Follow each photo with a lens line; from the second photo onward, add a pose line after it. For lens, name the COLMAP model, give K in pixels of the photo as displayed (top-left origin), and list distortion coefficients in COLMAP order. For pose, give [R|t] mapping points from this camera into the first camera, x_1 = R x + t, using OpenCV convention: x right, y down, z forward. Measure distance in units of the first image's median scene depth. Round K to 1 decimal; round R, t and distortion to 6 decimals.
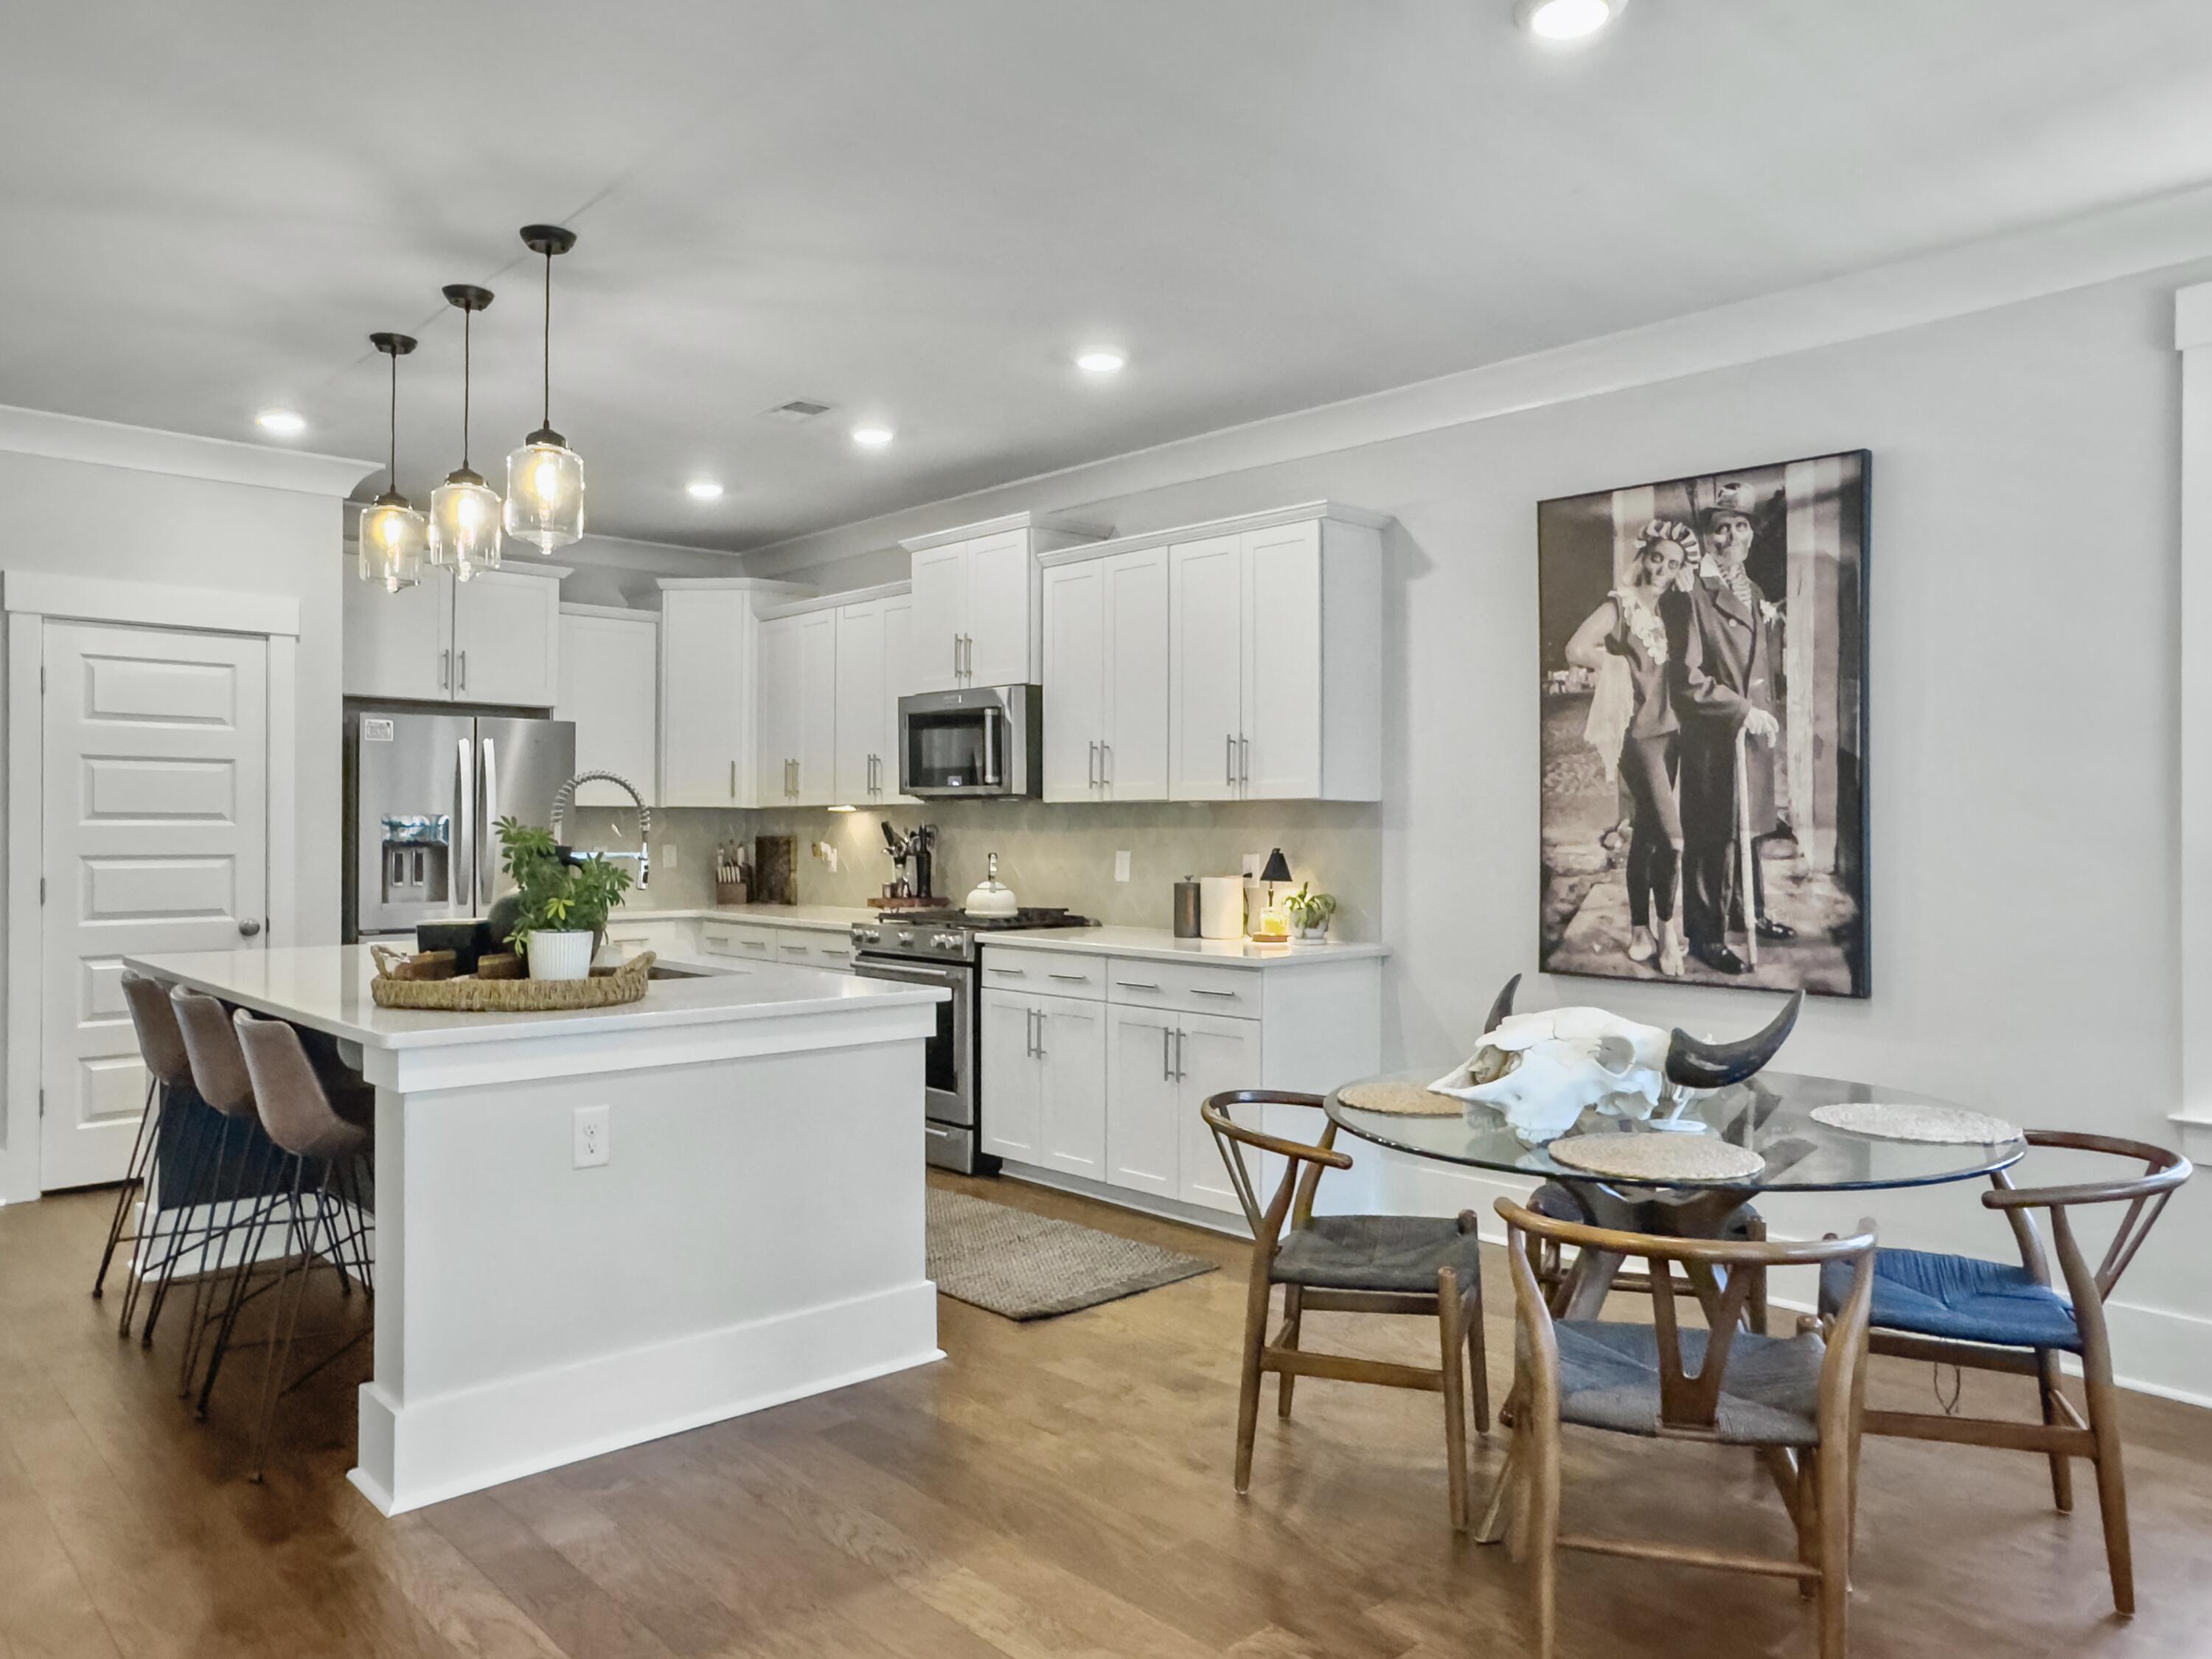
lens RADIAL K [[1549.5, 0, 1099.6], [0, 1549.5, 817.0], [0, 0, 1]] dist [-0.082657, 0.094505]
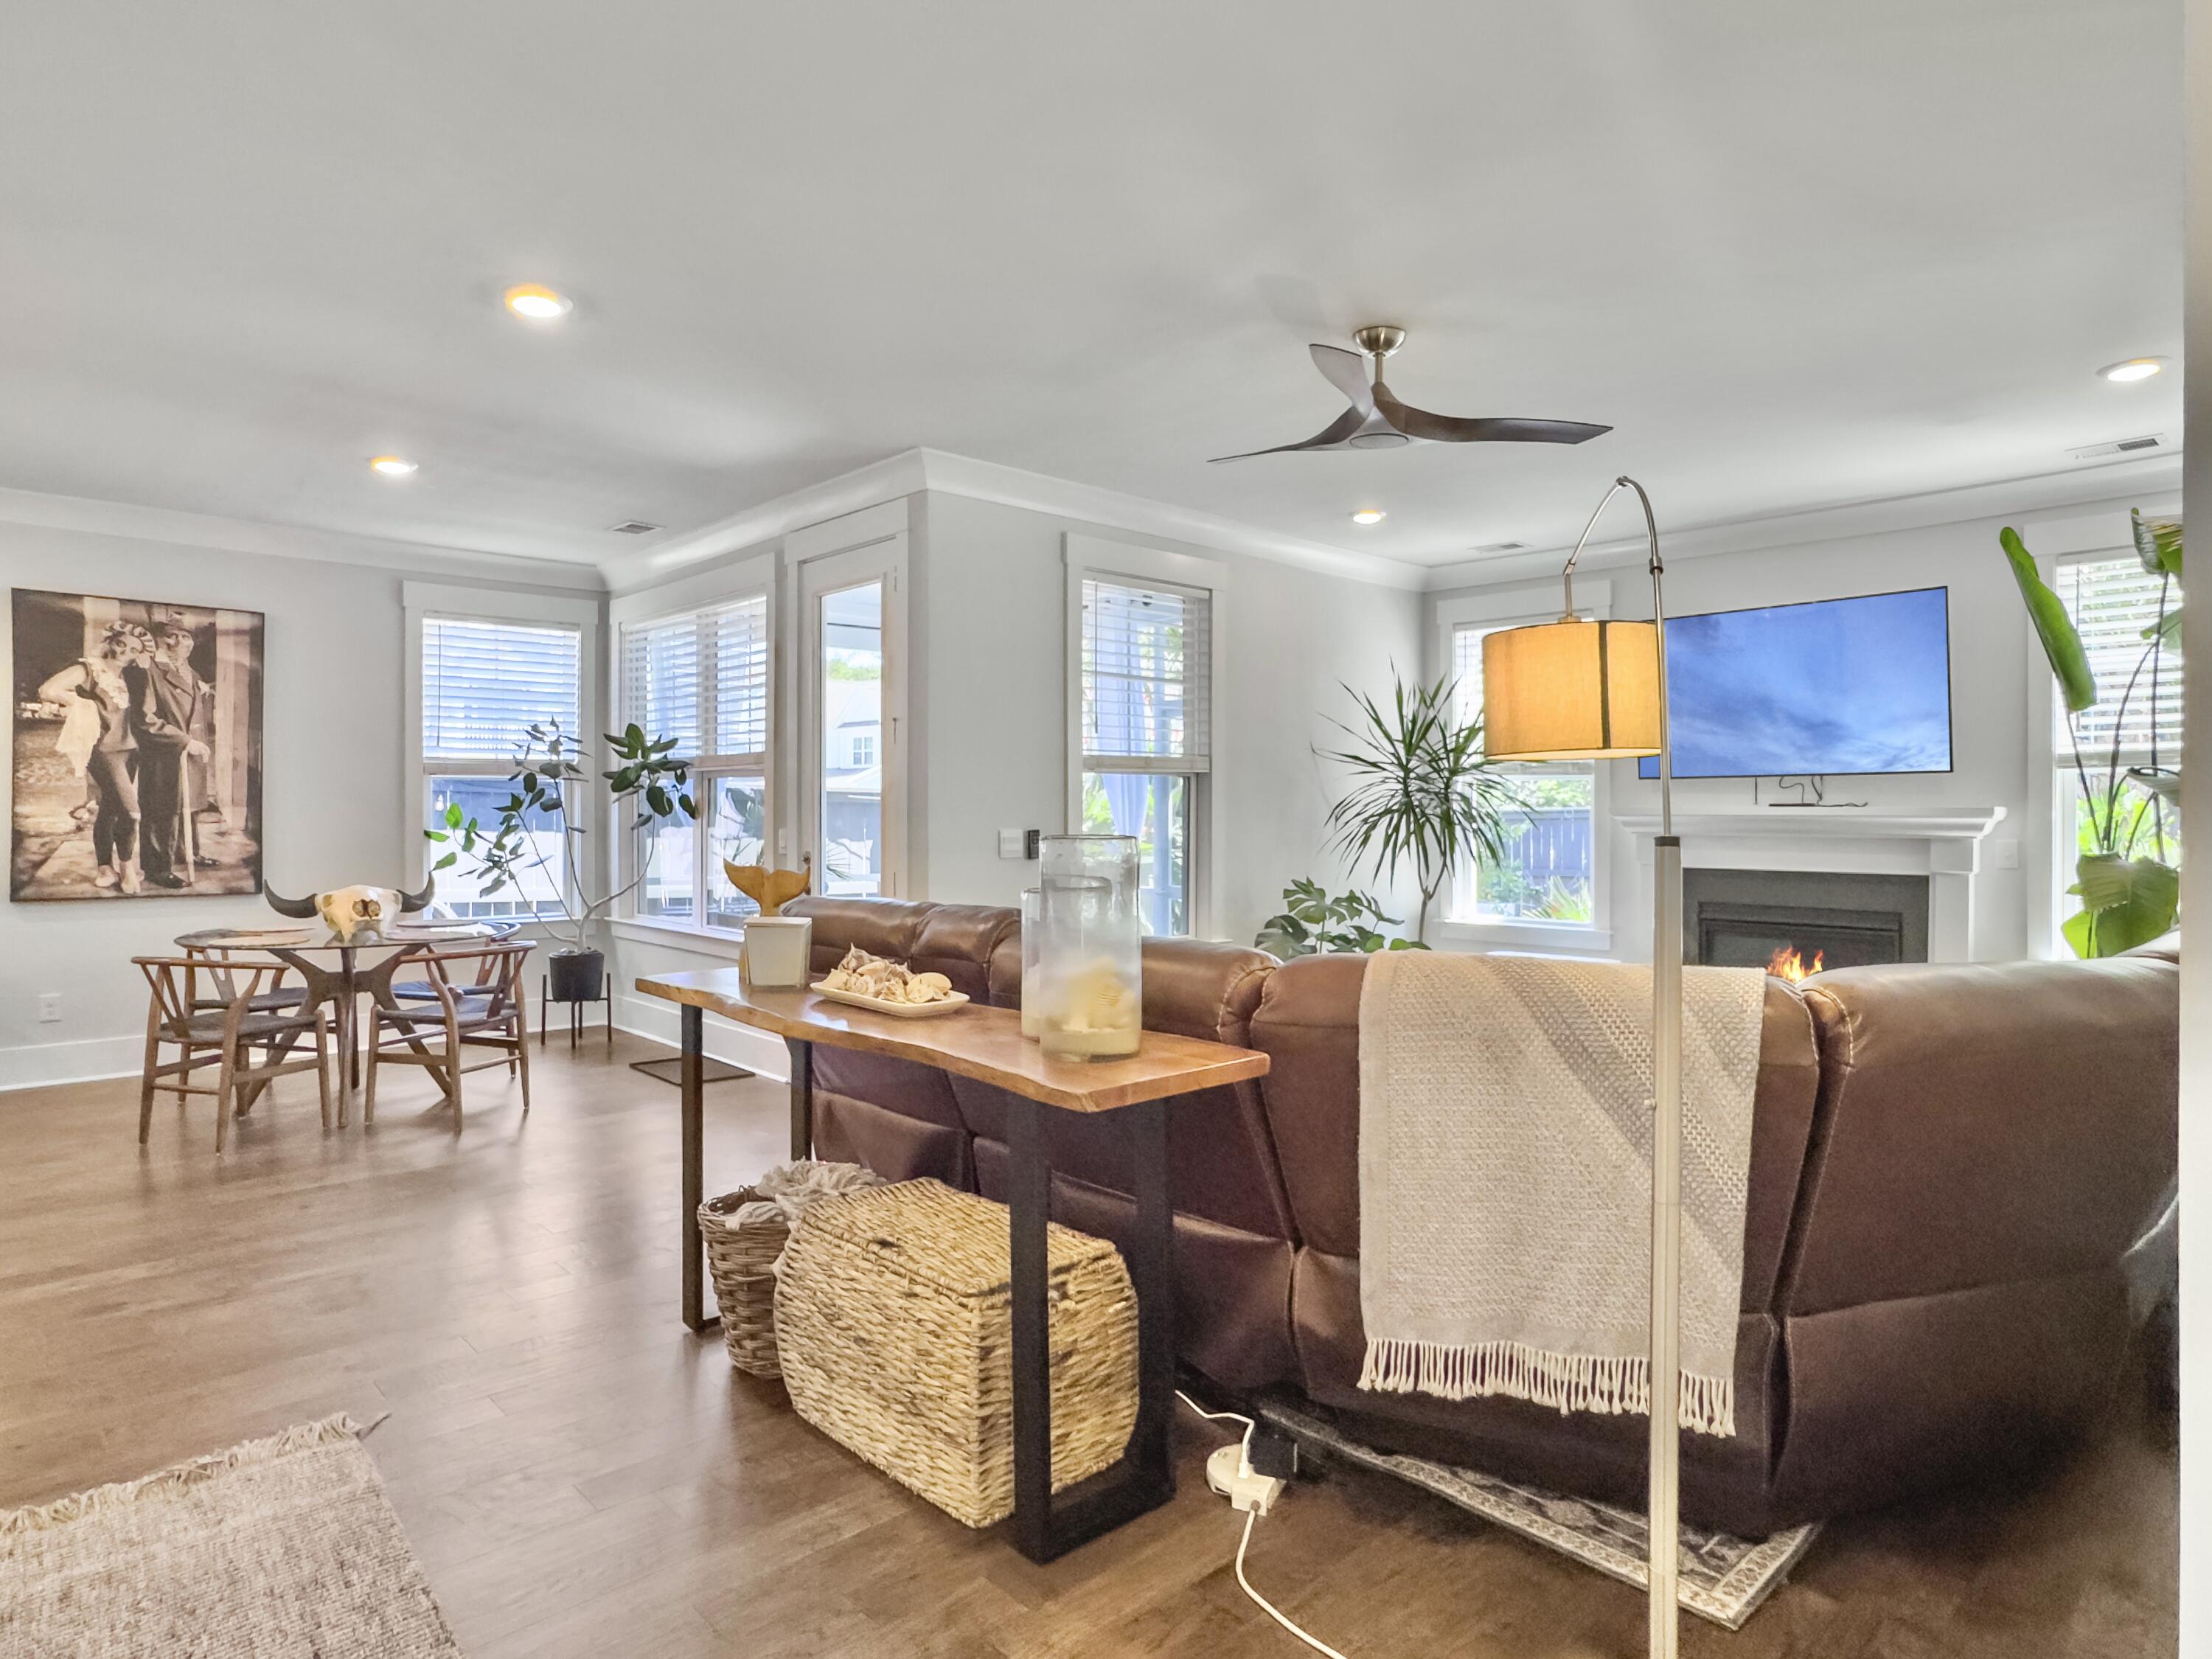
lens RADIAL K [[1256.7, 0, 1088.0], [0, 1256.7, 814.2], [0, 0, 1]] dist [-0.025521, 0.025396]
pose [[0.005051, -0.004503, 0.999977, -0.959051], [-0.008621, 0.999953, 0.004546, 0.000600], [-0.999950, -0.008644, 0.005012, -0.058619]]
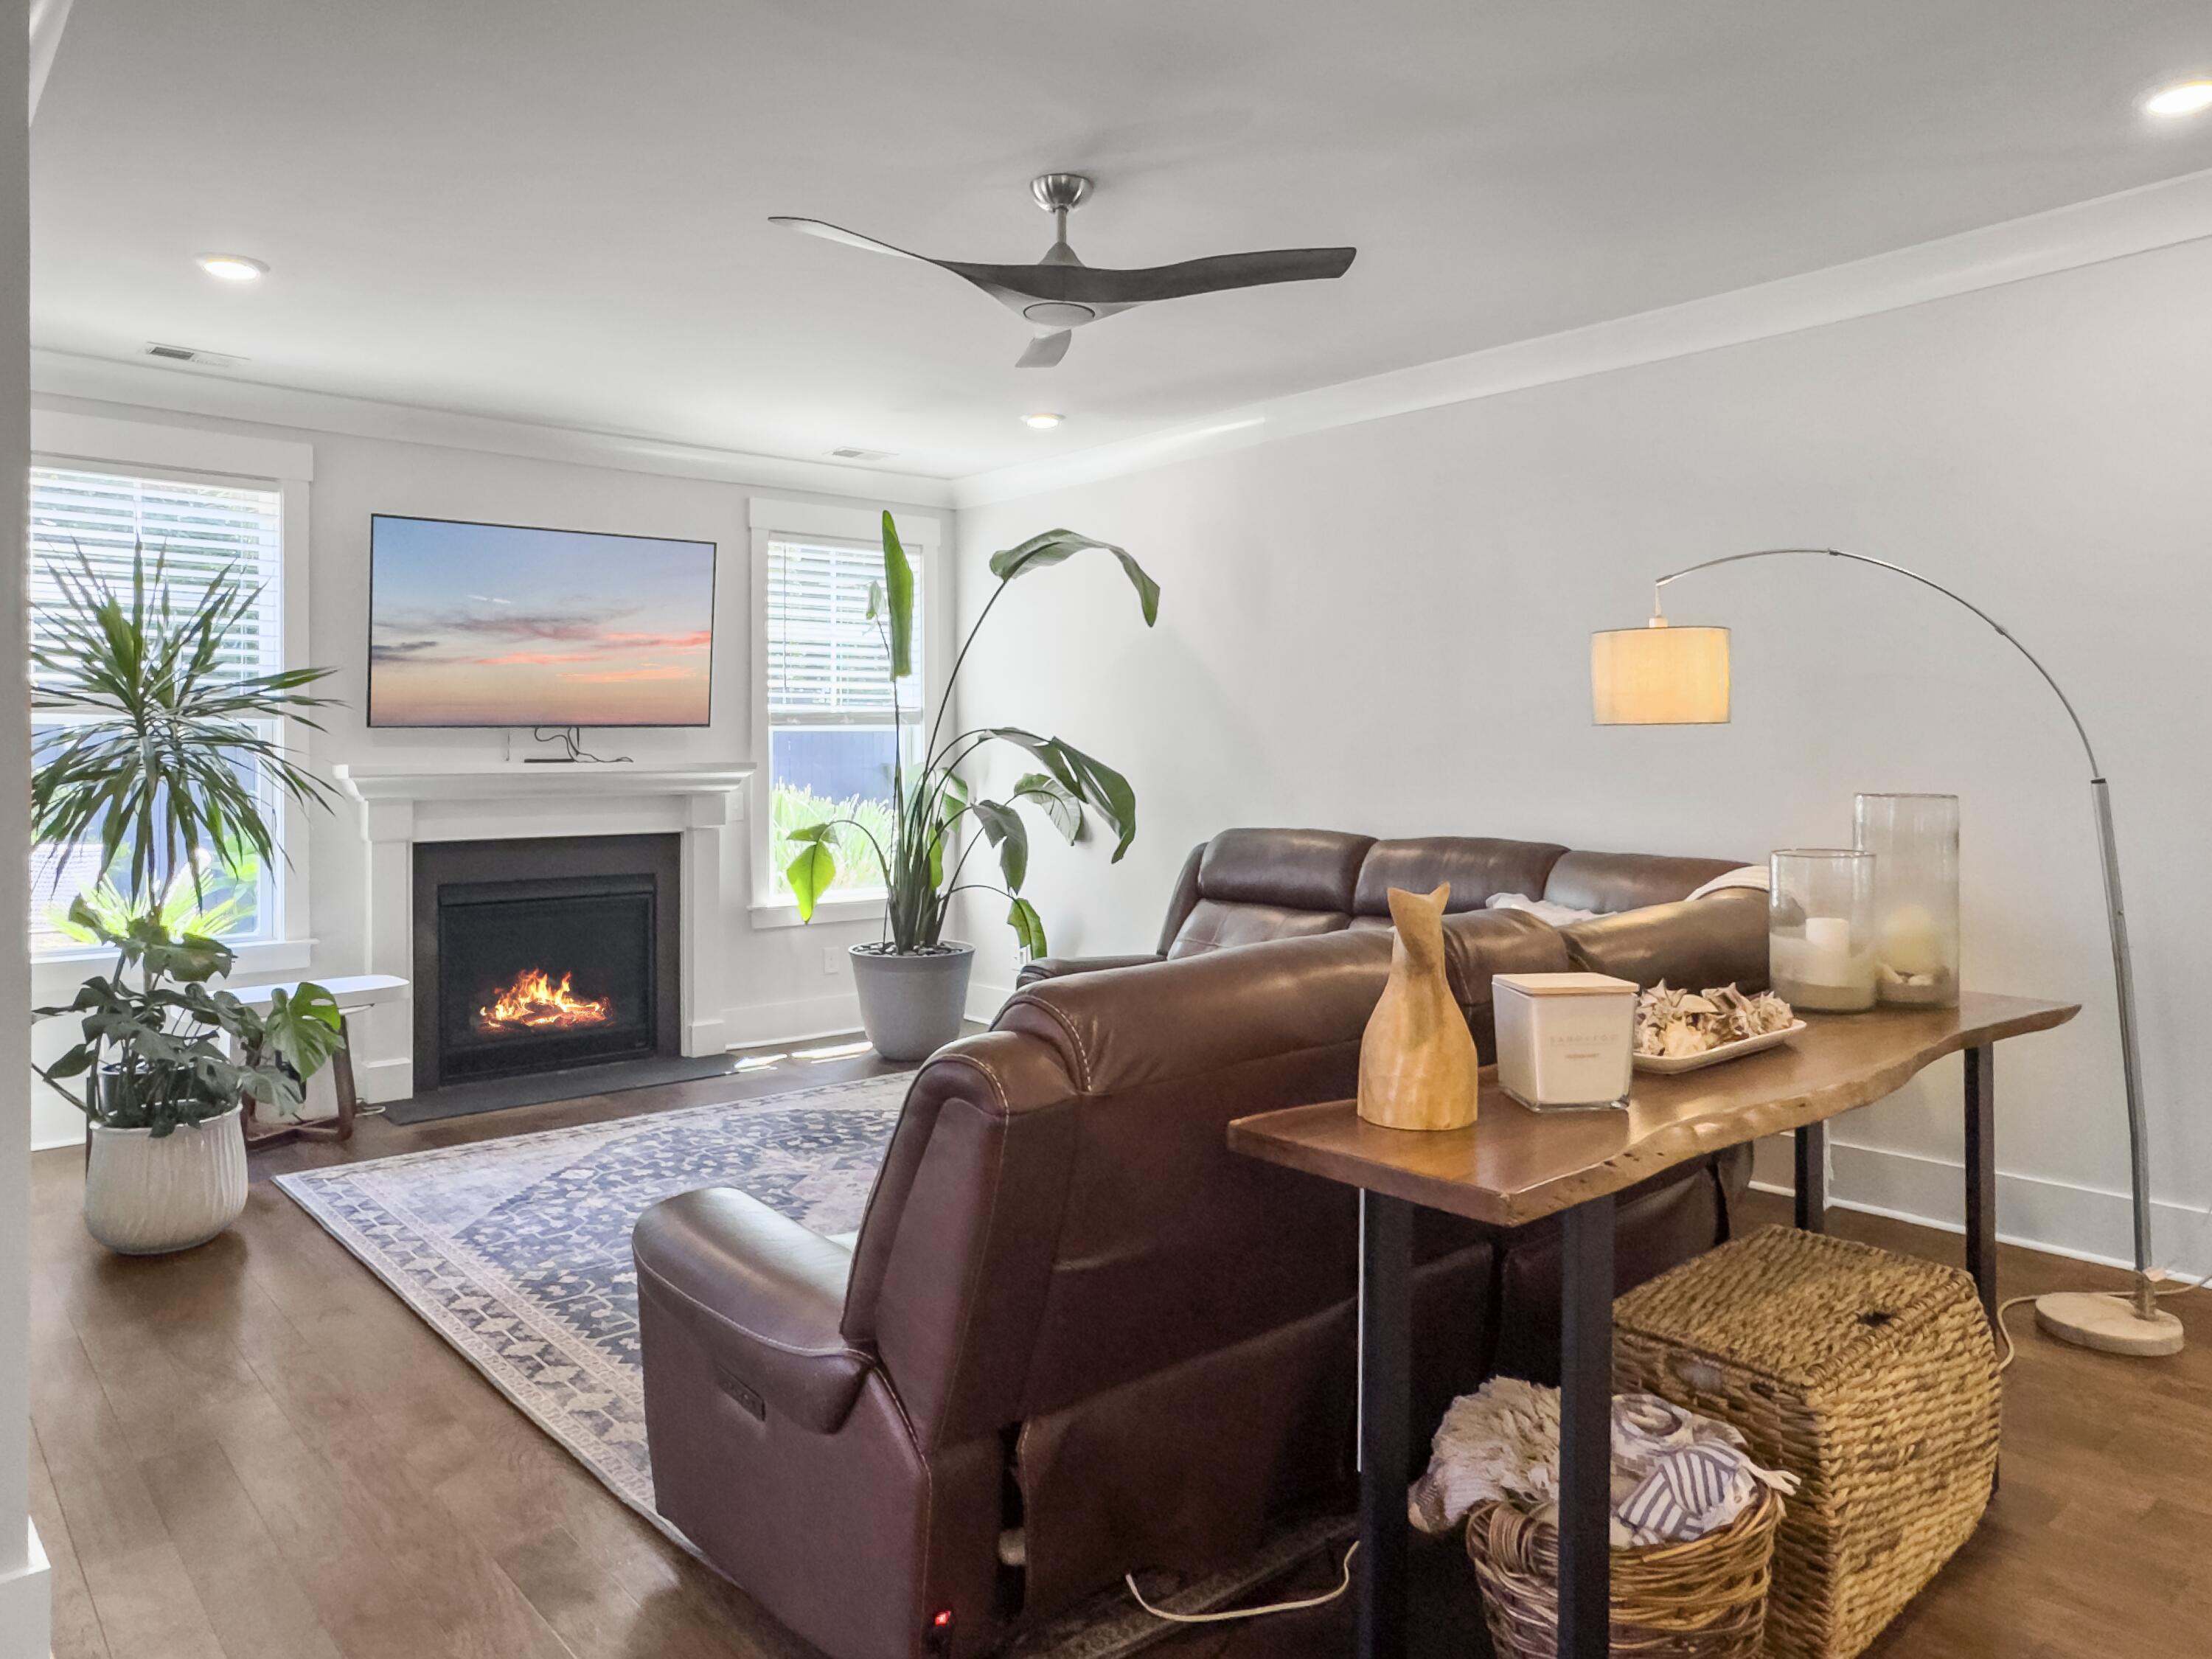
lens RADIAL K [[1494.6, 0, 1075.5], [0, 1494.6, 747.9], [0, 0, 1]] dist [-0.008410, 0.026863]
pose [[-0.998892, 0.003976, 0.046896, -0.176464], [0.003370, 0.999910, -0.012980, -0.002147], [-0.046944, -0.012808, -0.998815, 0.568694]]
